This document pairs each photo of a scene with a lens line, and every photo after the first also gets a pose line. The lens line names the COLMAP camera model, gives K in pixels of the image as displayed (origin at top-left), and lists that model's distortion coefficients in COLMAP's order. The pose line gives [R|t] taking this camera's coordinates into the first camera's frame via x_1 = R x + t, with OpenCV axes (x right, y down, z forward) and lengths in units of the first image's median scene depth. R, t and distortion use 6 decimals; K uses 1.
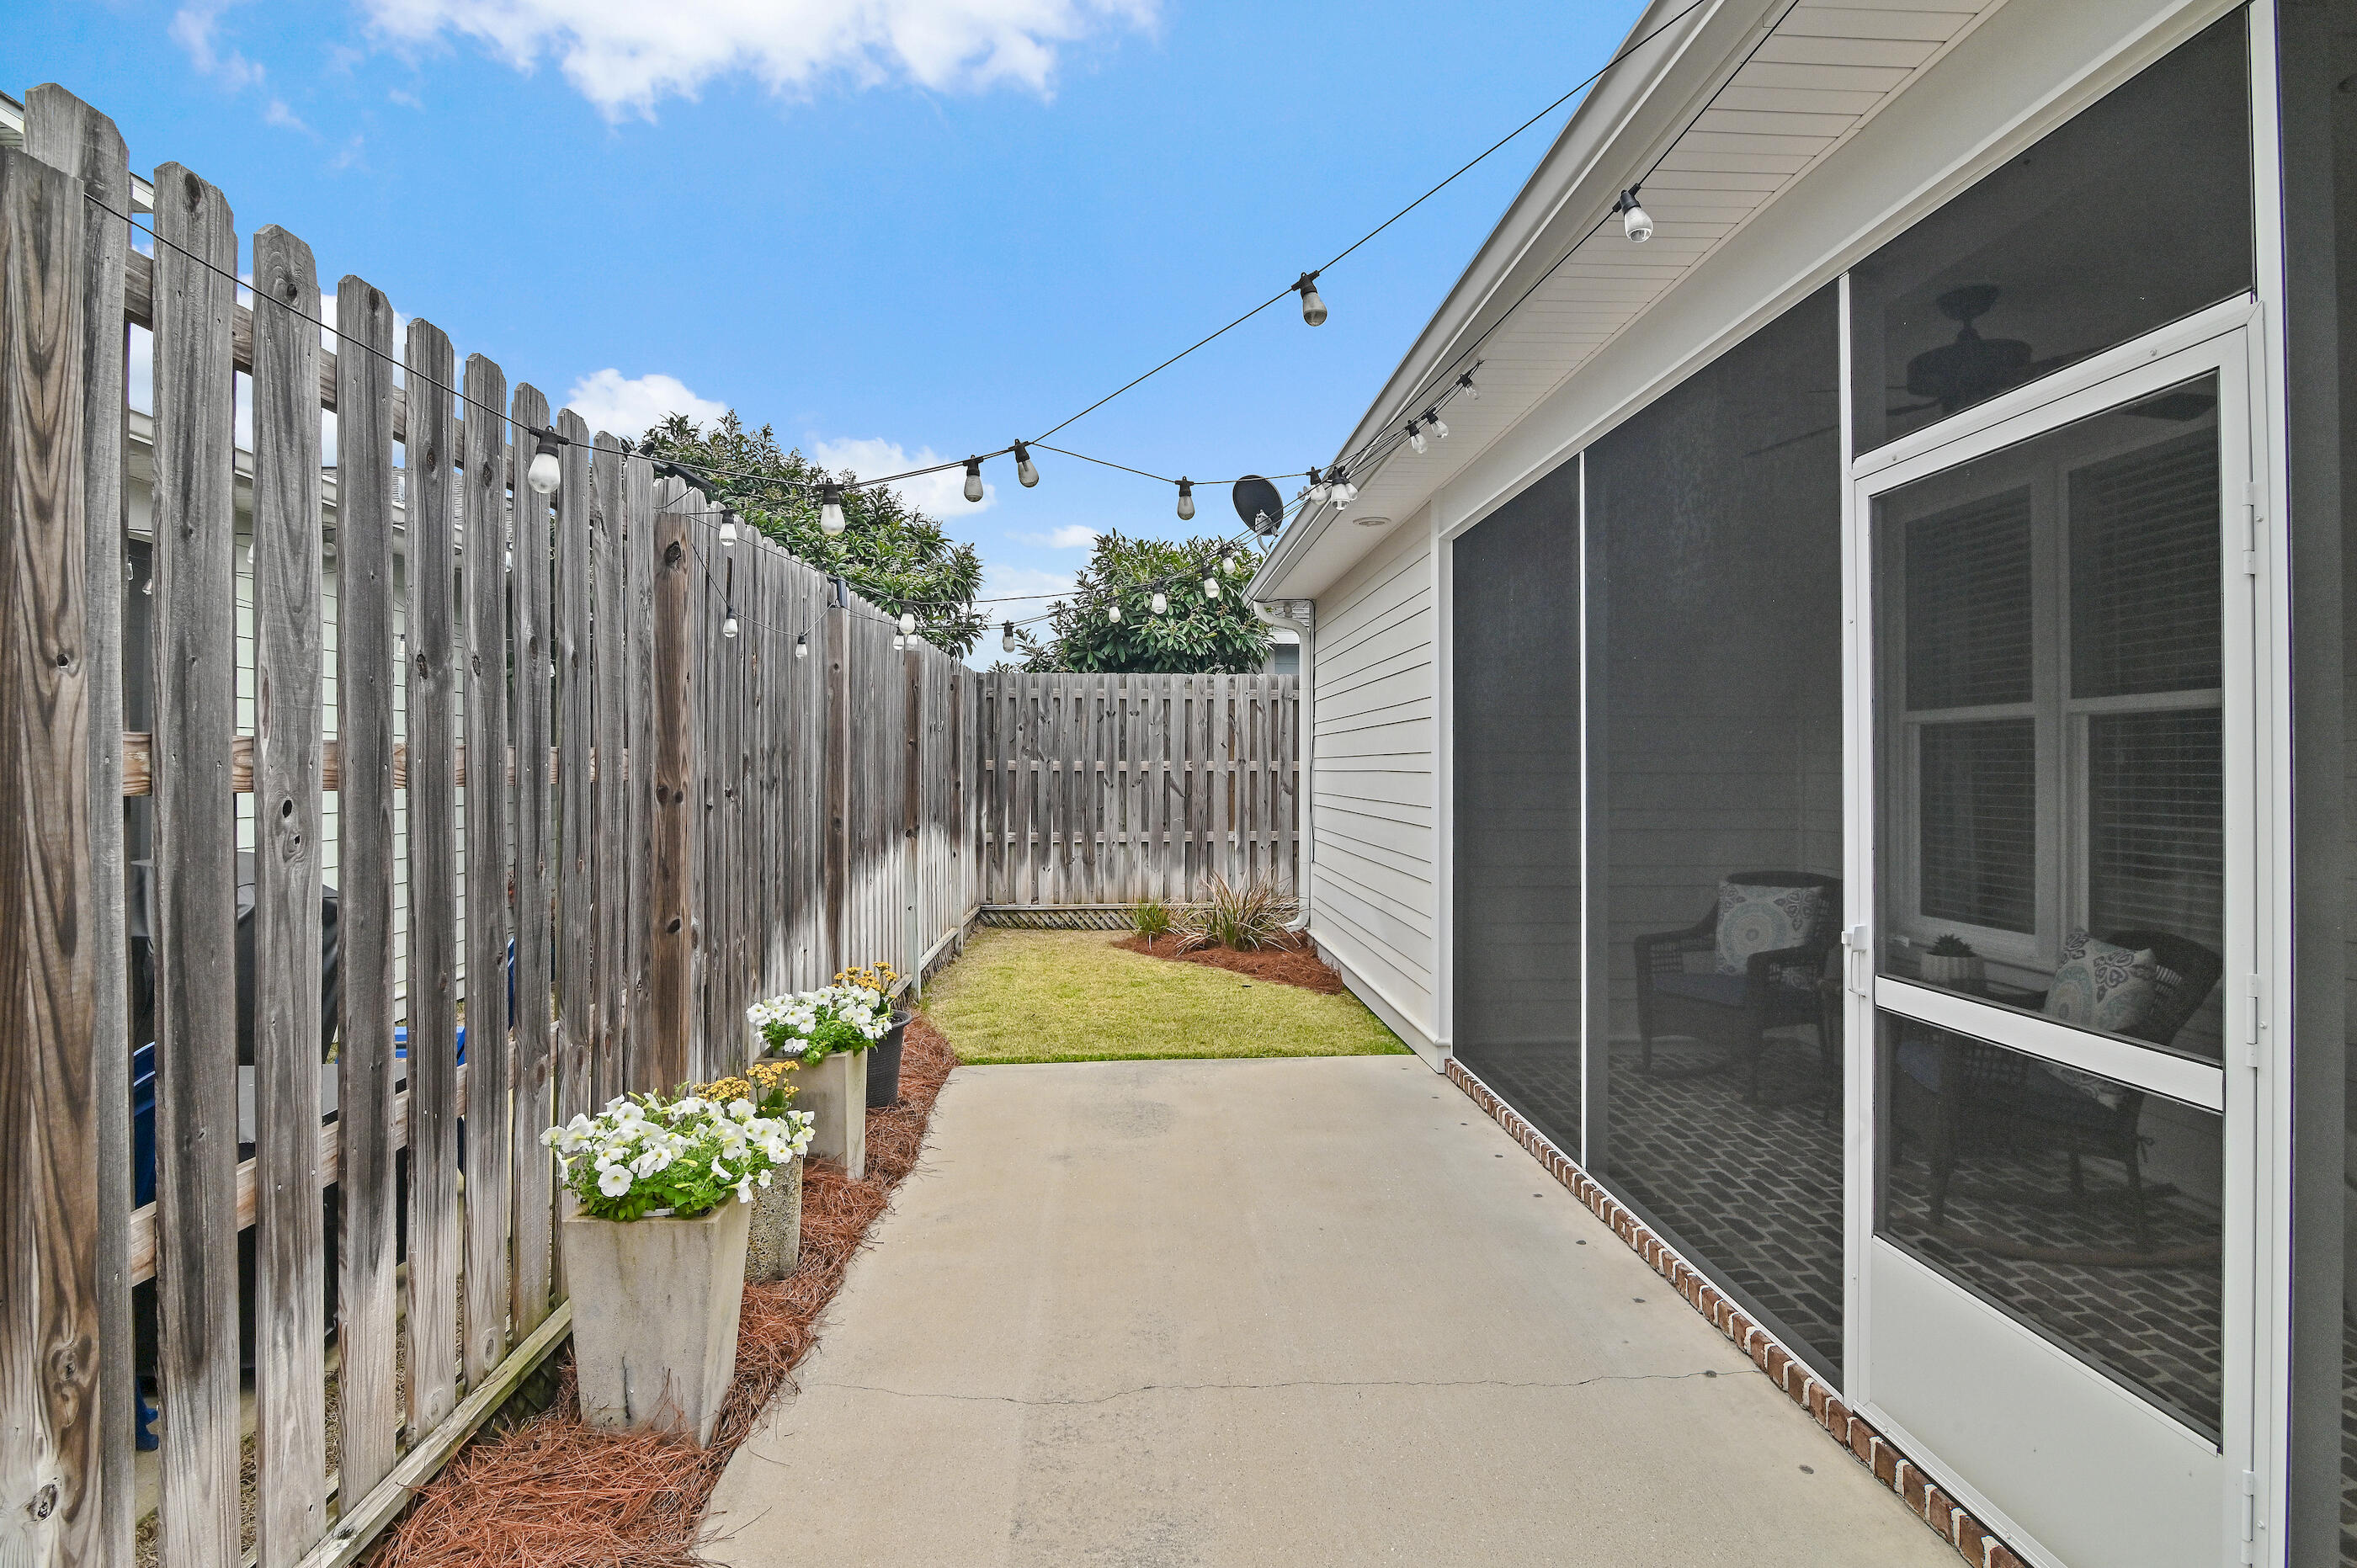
lens RADIAL K [[1170.4, 0, 1178.5], [0, 1170.4, 784.0], [0, 0, 1]] dist [-0.021227, 0.000064]
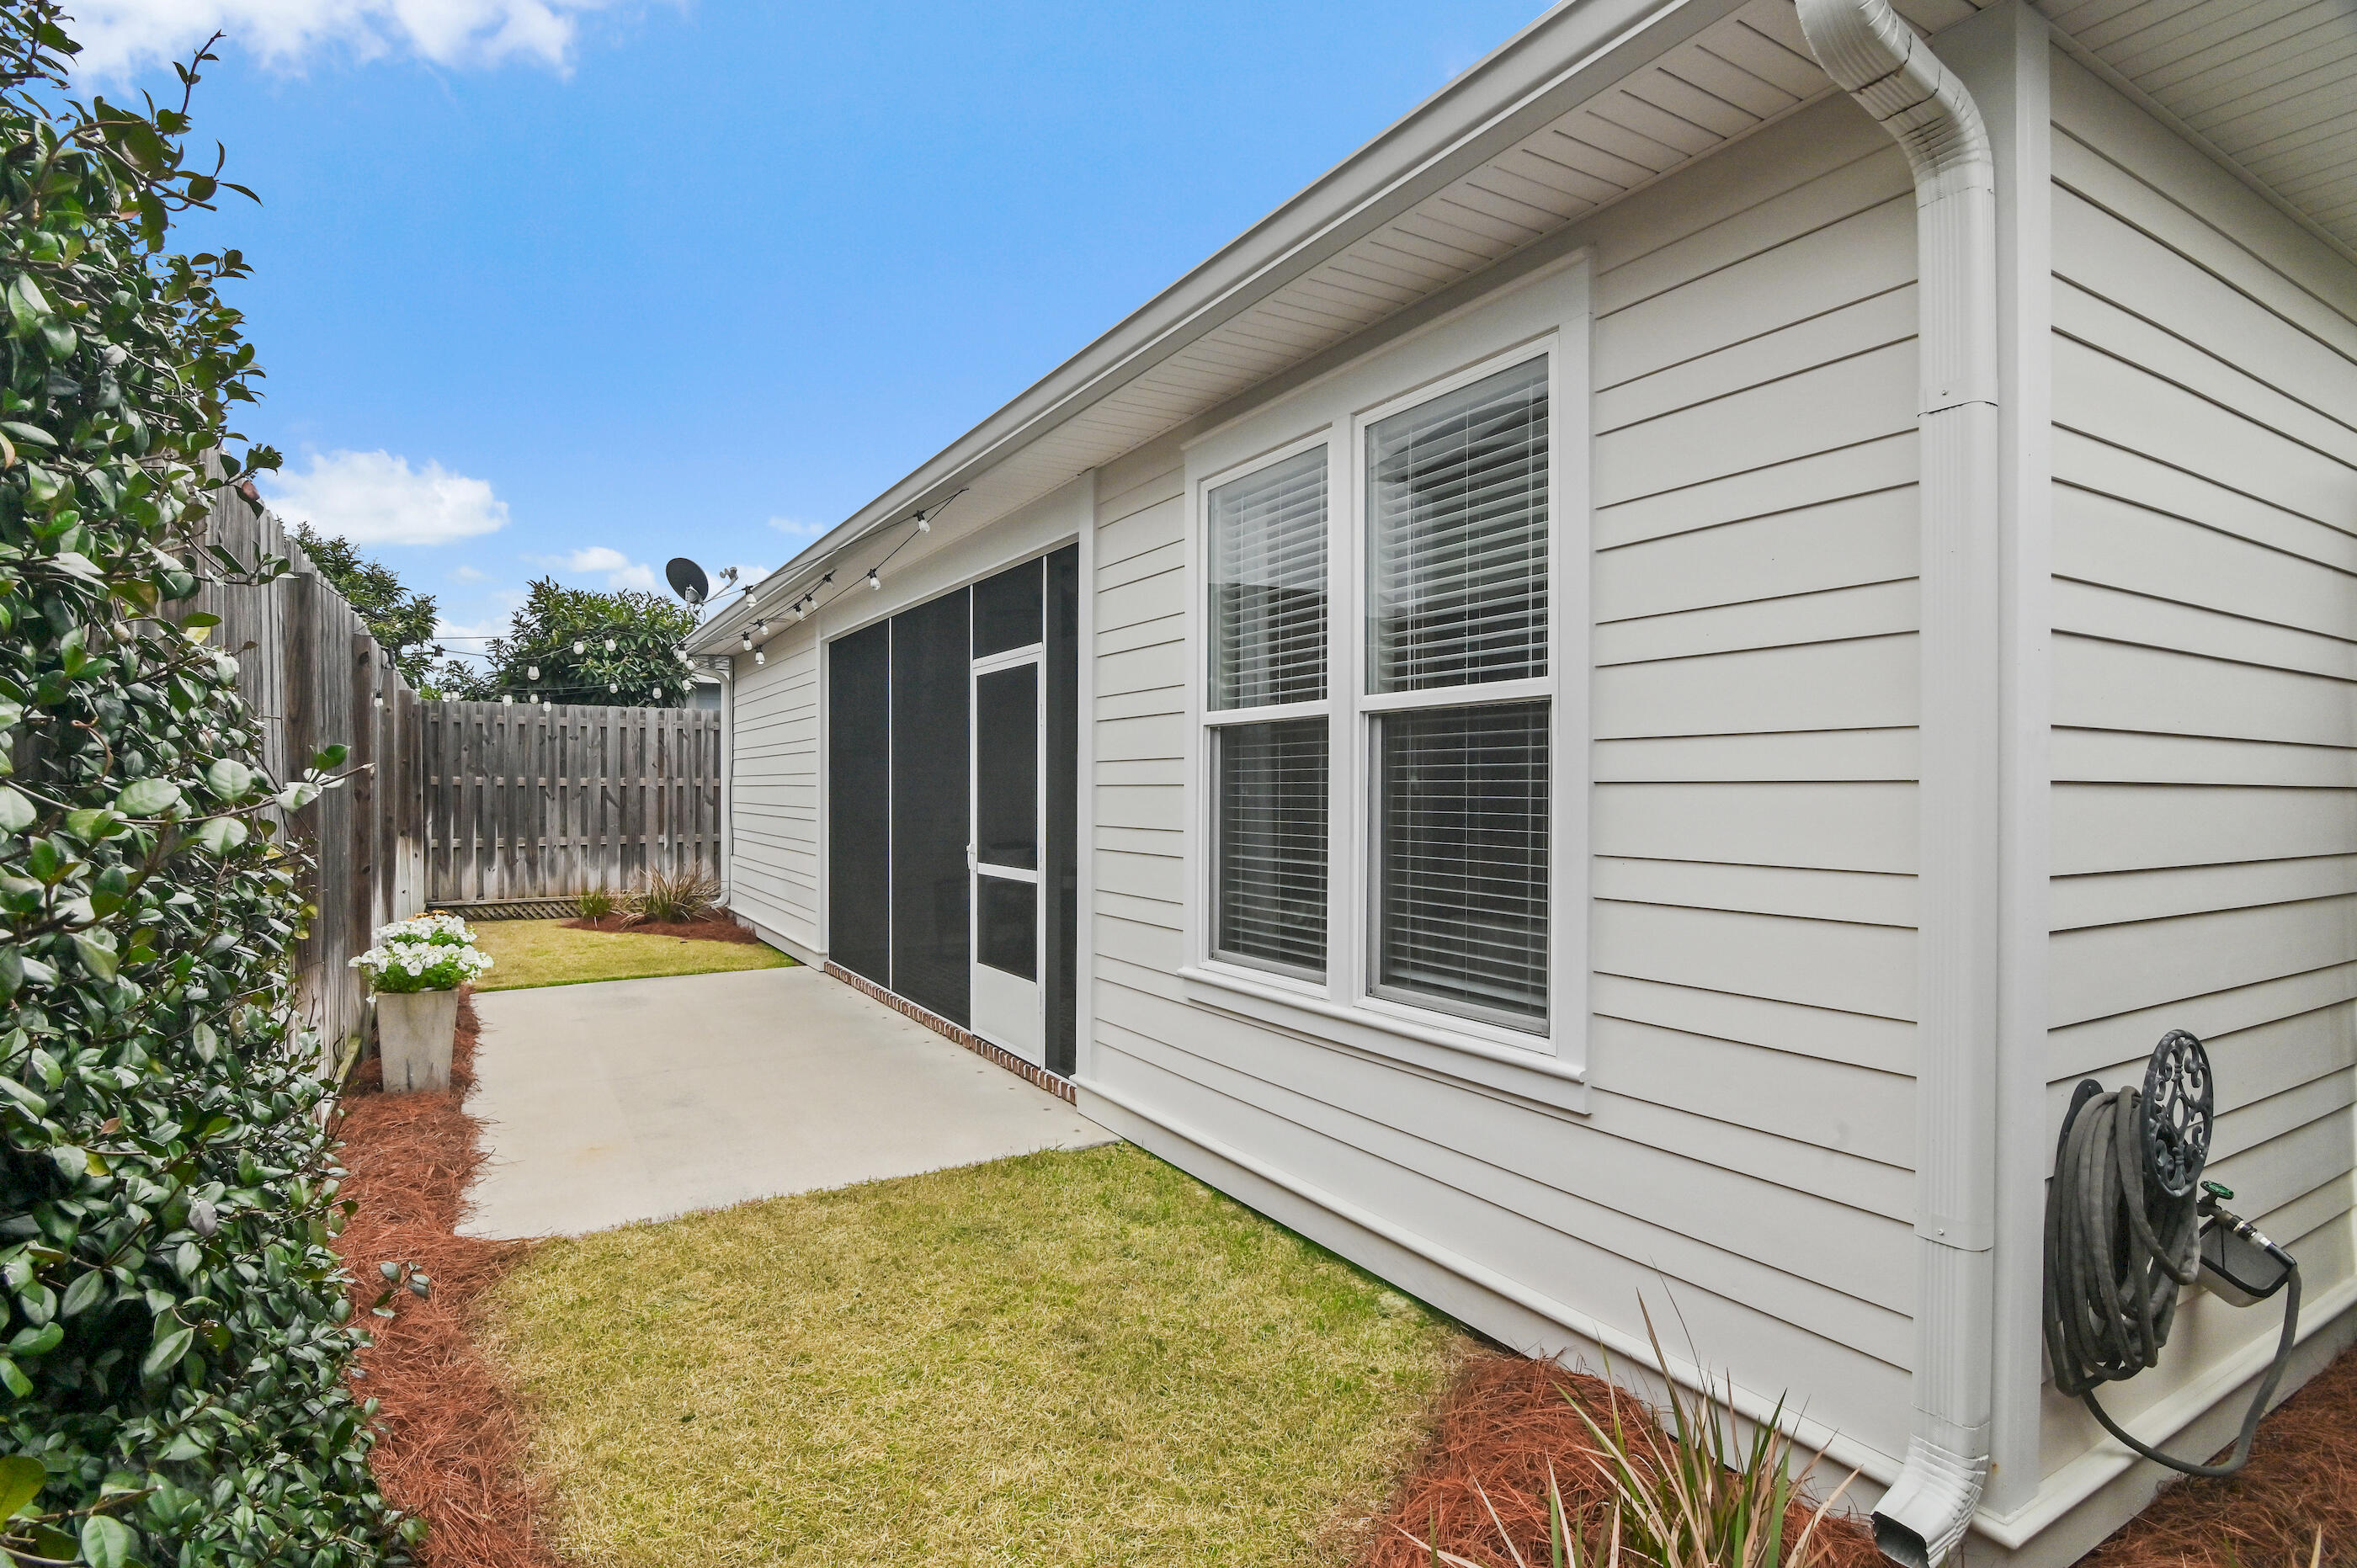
lens RADIAL K [[1170.4, 0, 1178.5], [0, 1170.4, 784.0], [0, 0, 1]] dist [-0.021227, 0.000064]
pose [[0.882036, 0.002701, 0.471174, -0.054028], [0.004649, 0.999885, -0.014434, 0.007046], [-0.471159, 0.014922, 0.881922, -0.351353]]
